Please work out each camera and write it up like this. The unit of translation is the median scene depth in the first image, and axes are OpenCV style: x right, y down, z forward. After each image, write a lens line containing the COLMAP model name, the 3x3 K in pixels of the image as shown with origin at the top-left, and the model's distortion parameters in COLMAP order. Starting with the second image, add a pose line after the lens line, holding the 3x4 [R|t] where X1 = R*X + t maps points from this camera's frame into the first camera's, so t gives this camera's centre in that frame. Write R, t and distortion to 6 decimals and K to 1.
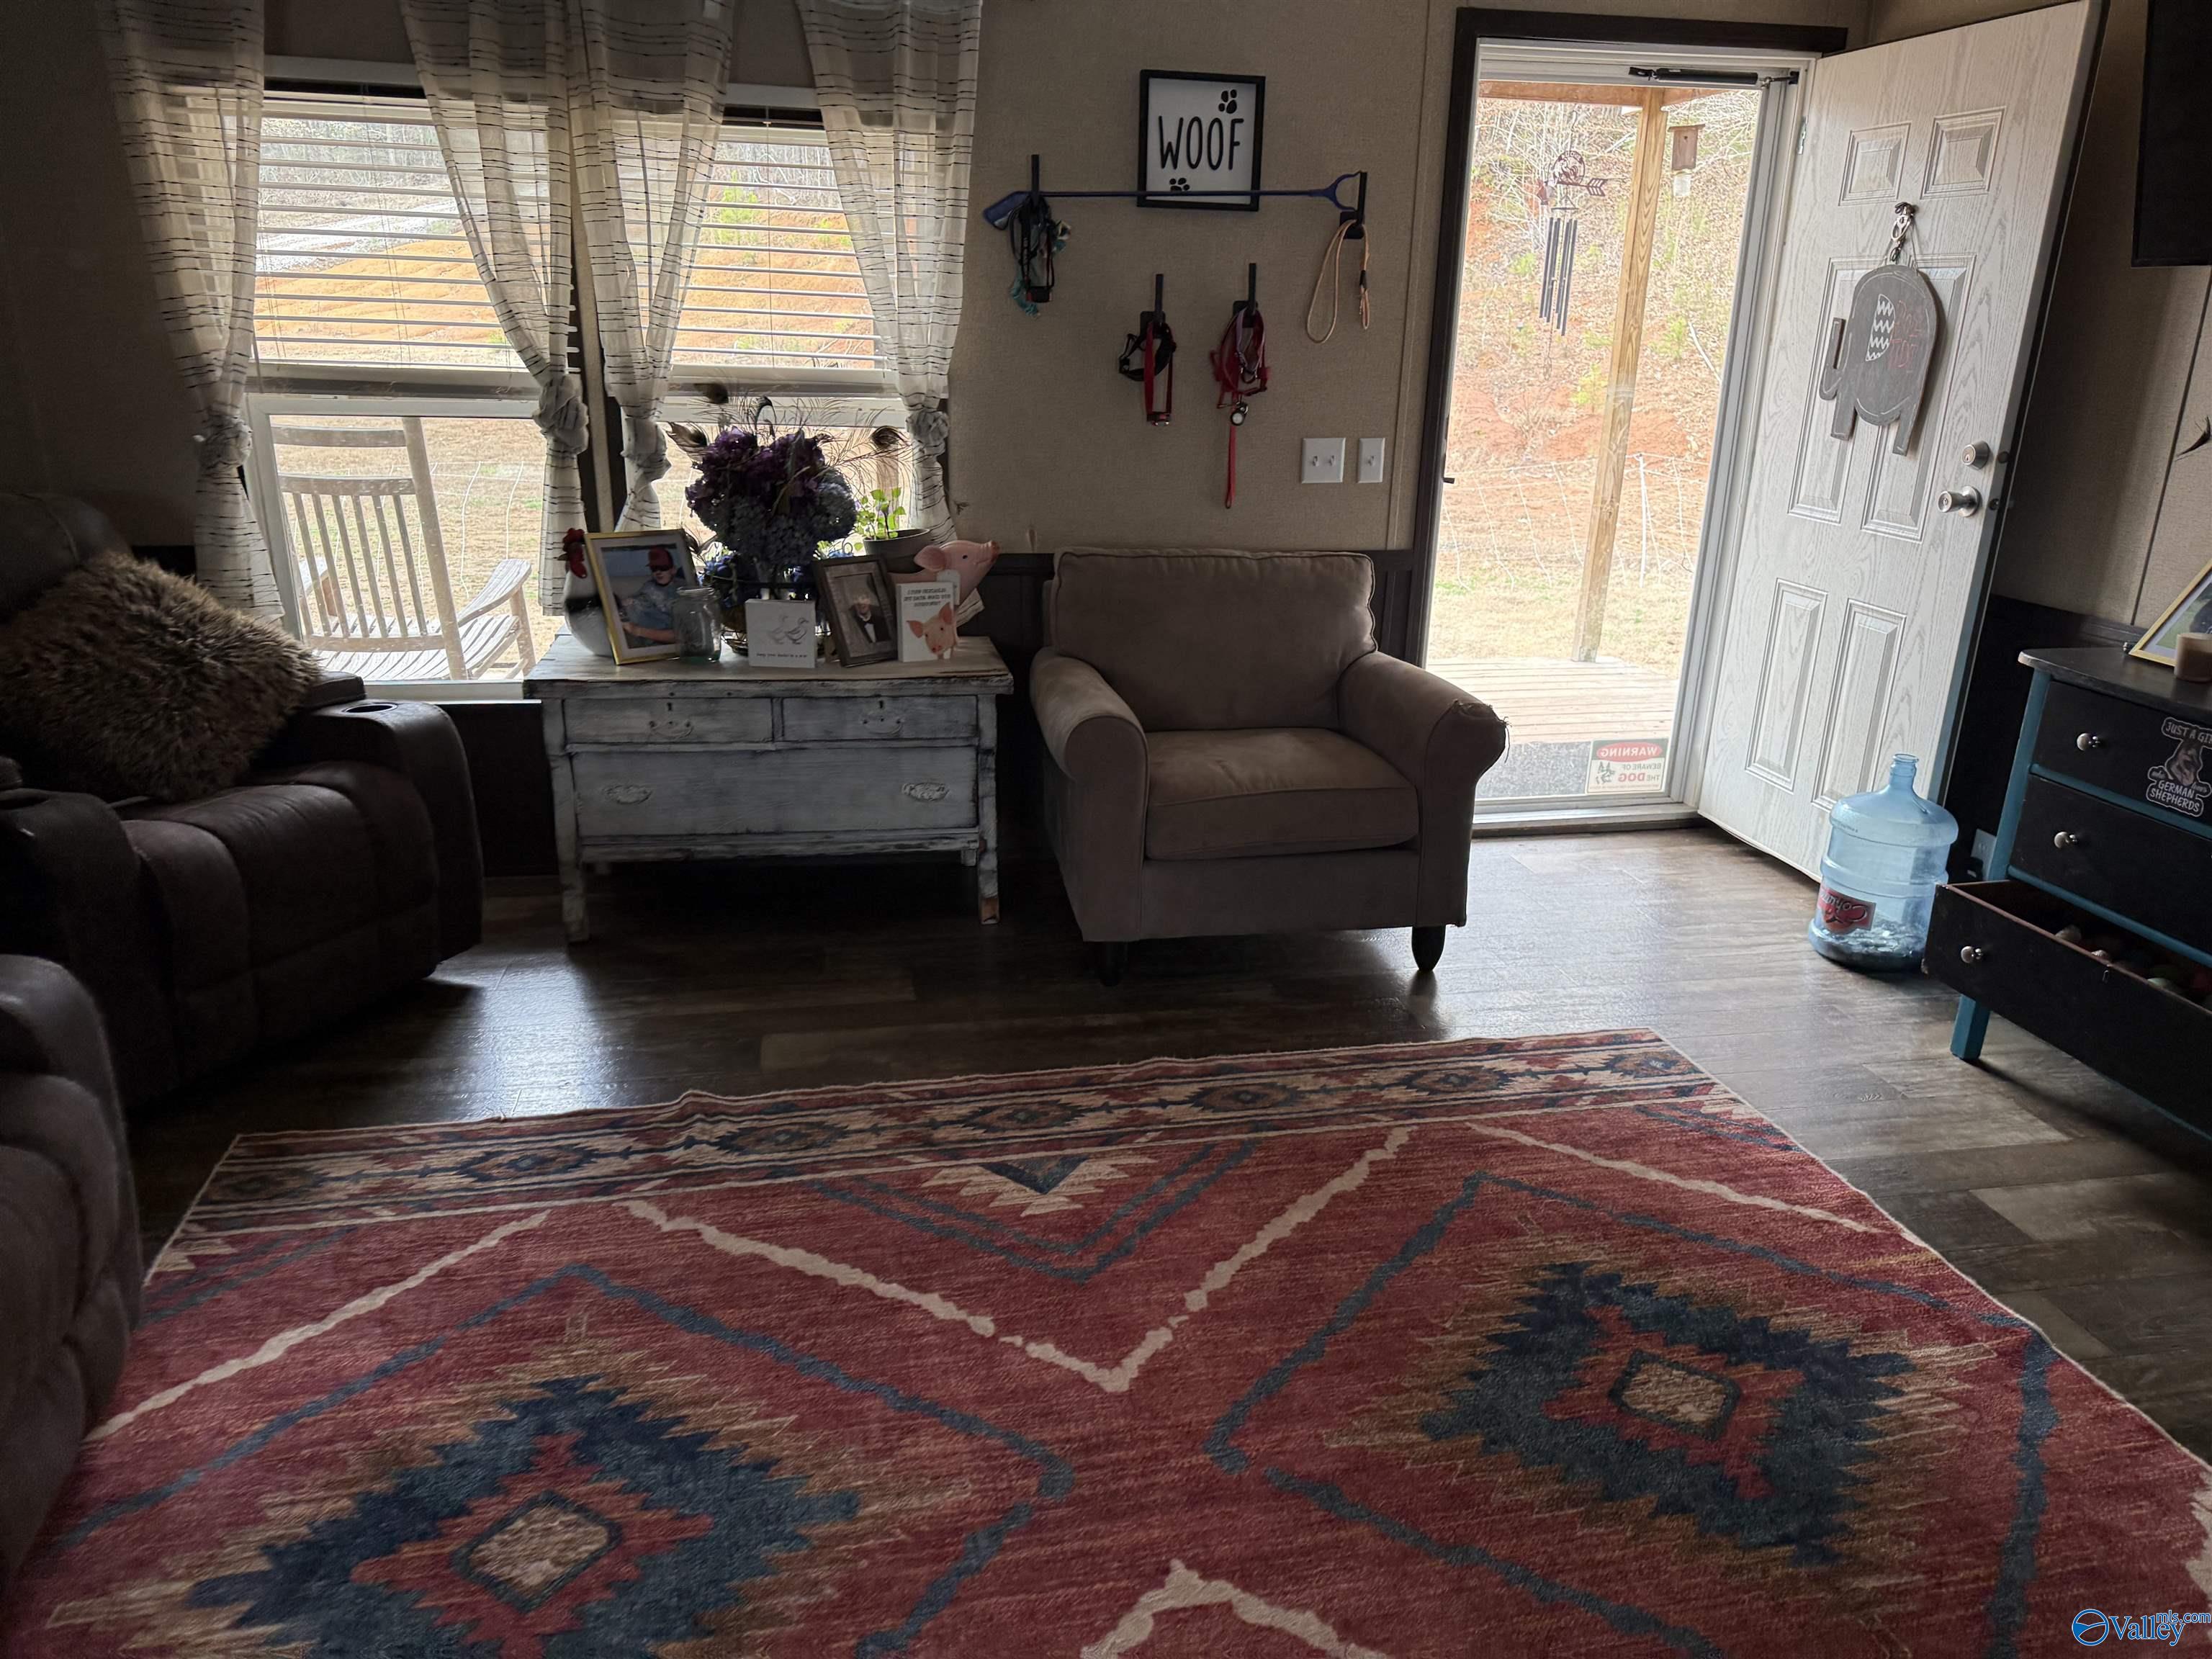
lens RADIAL K [[1529.0, 0, 1159.2], [0, 1529.0, 814.7], [0, 0, 1]] dist [0.131546, -0.152359]
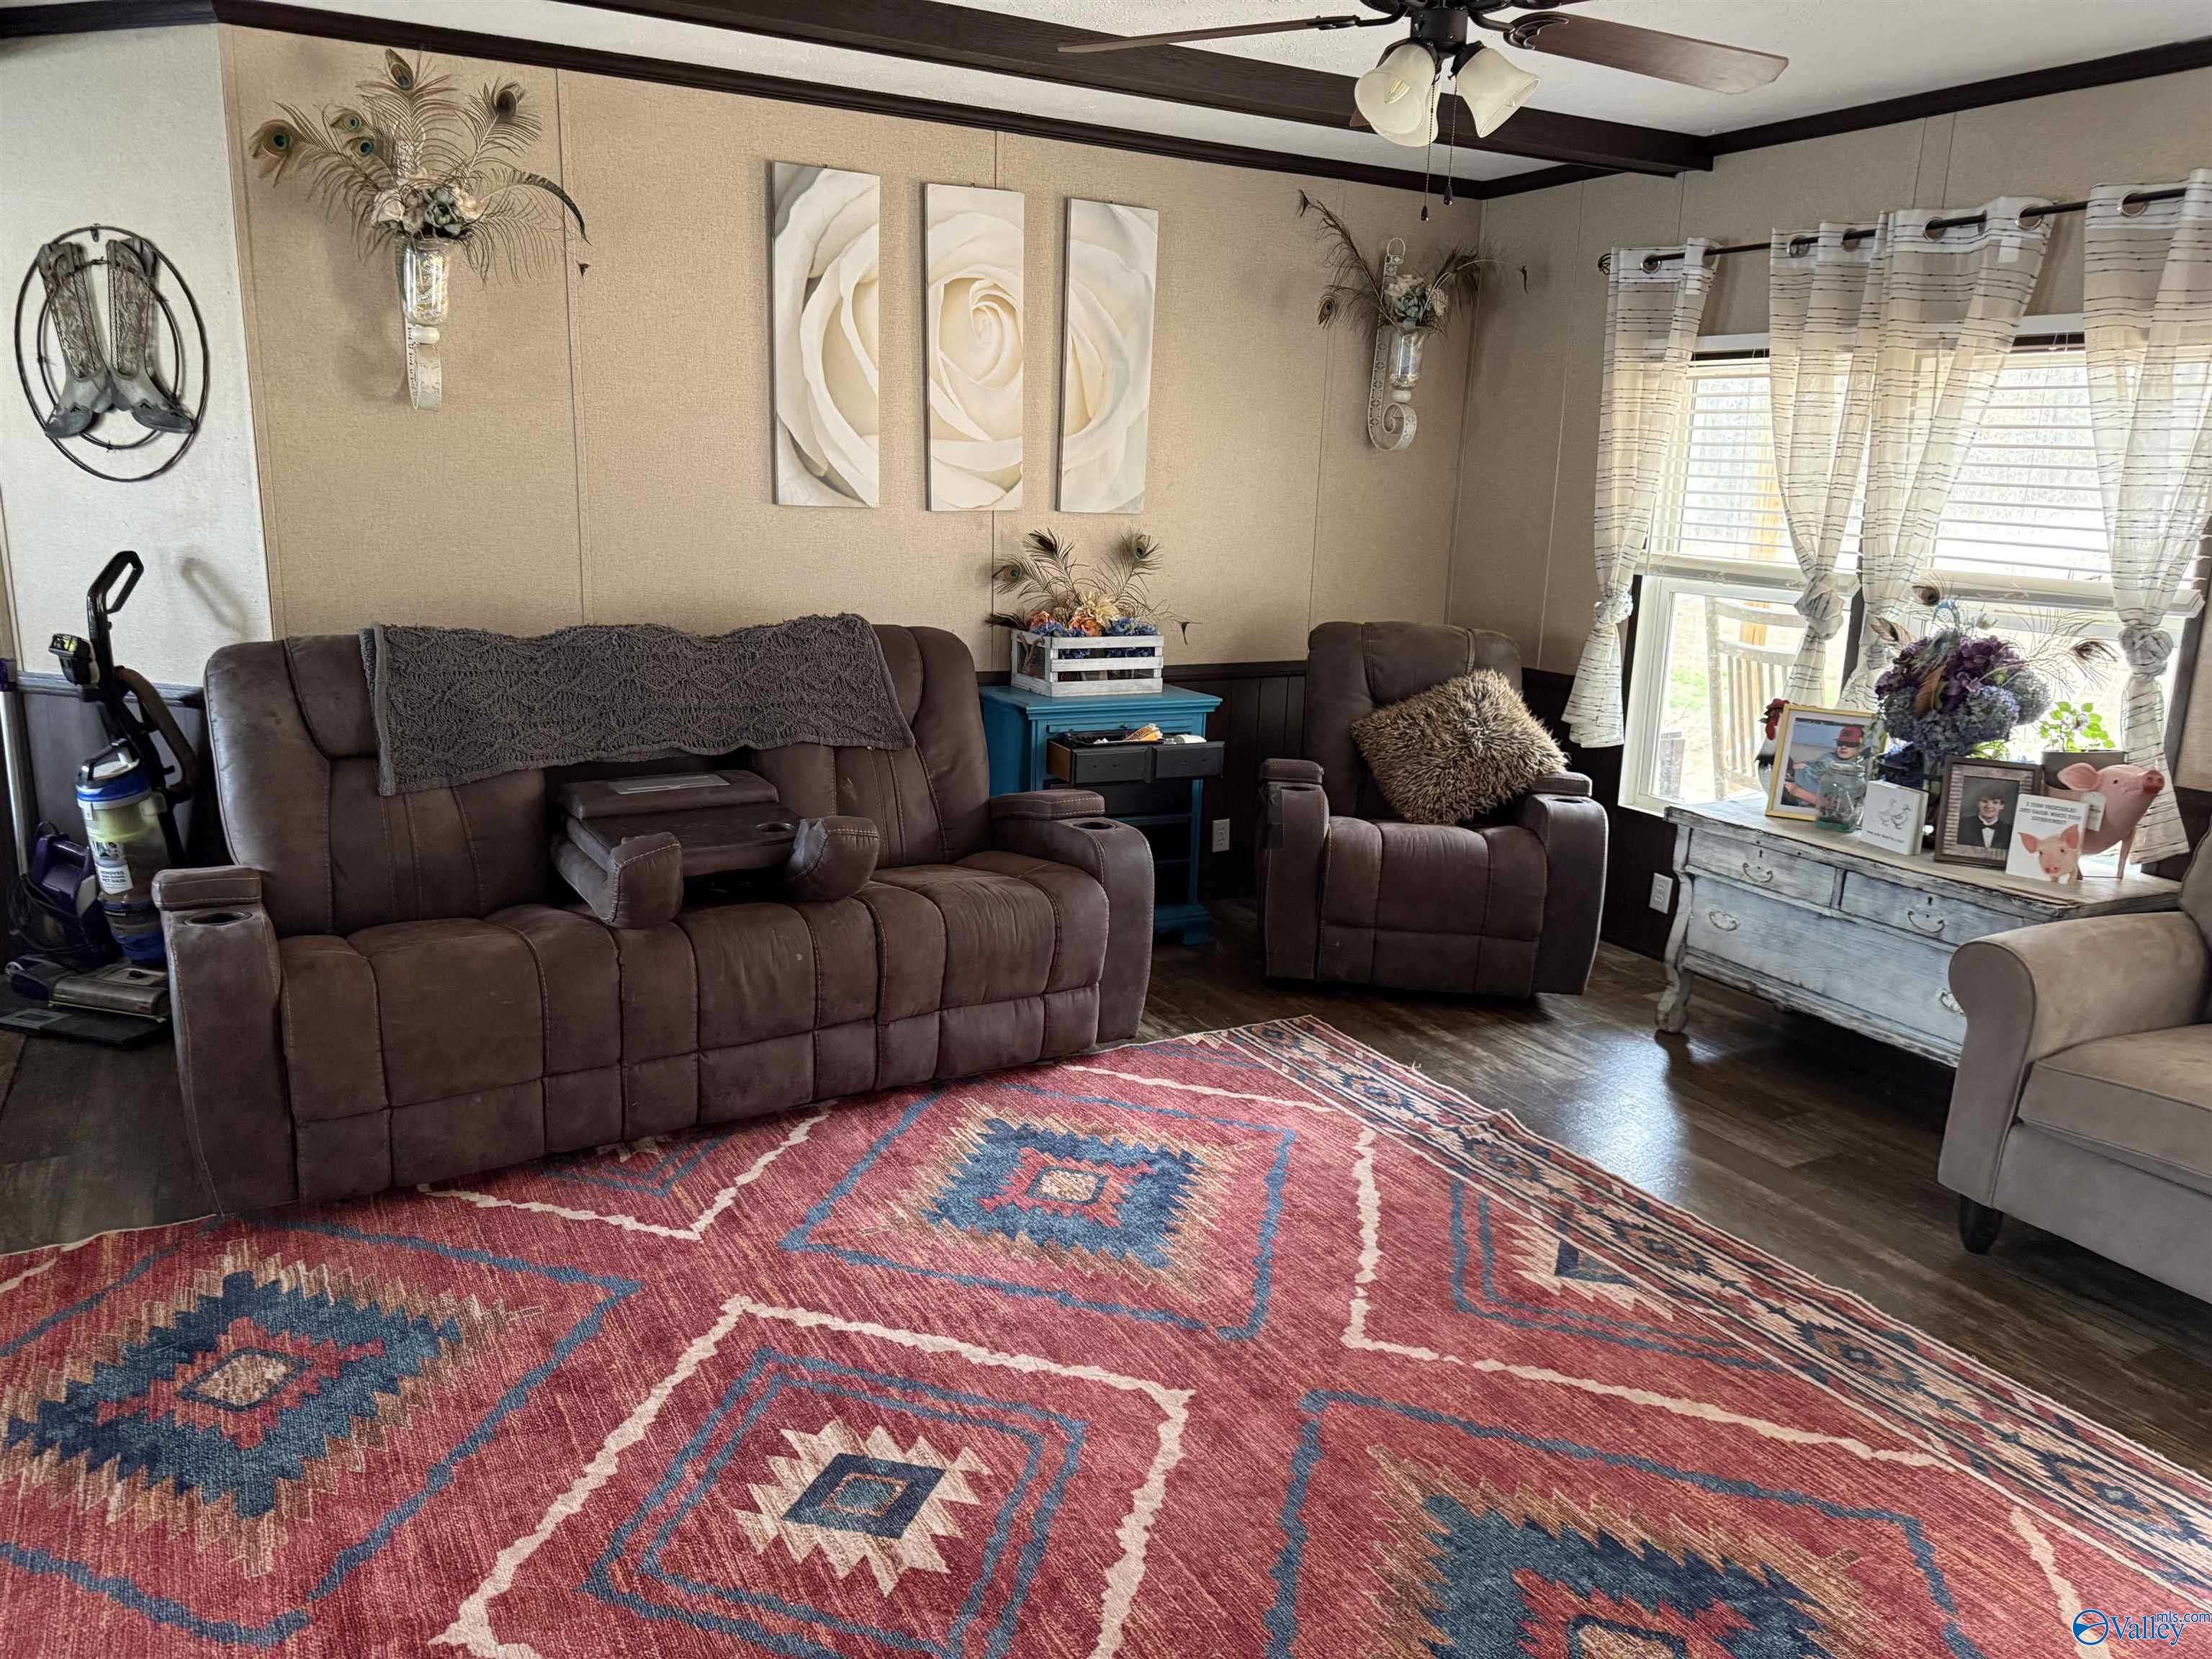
lens RADIAL K [[1553.4, 0, 1106.0], [0, 1553.4, 829.5], [0, 0, 1]] dist [0.033717, -0.053593]
pose [[0.297168, 0.199093, -0.933838, 0.608008], [-0.312544, 0.944423, 0.101891, -0.053594], [0.902224, 0.261587, 0.342877, 0.173008]]
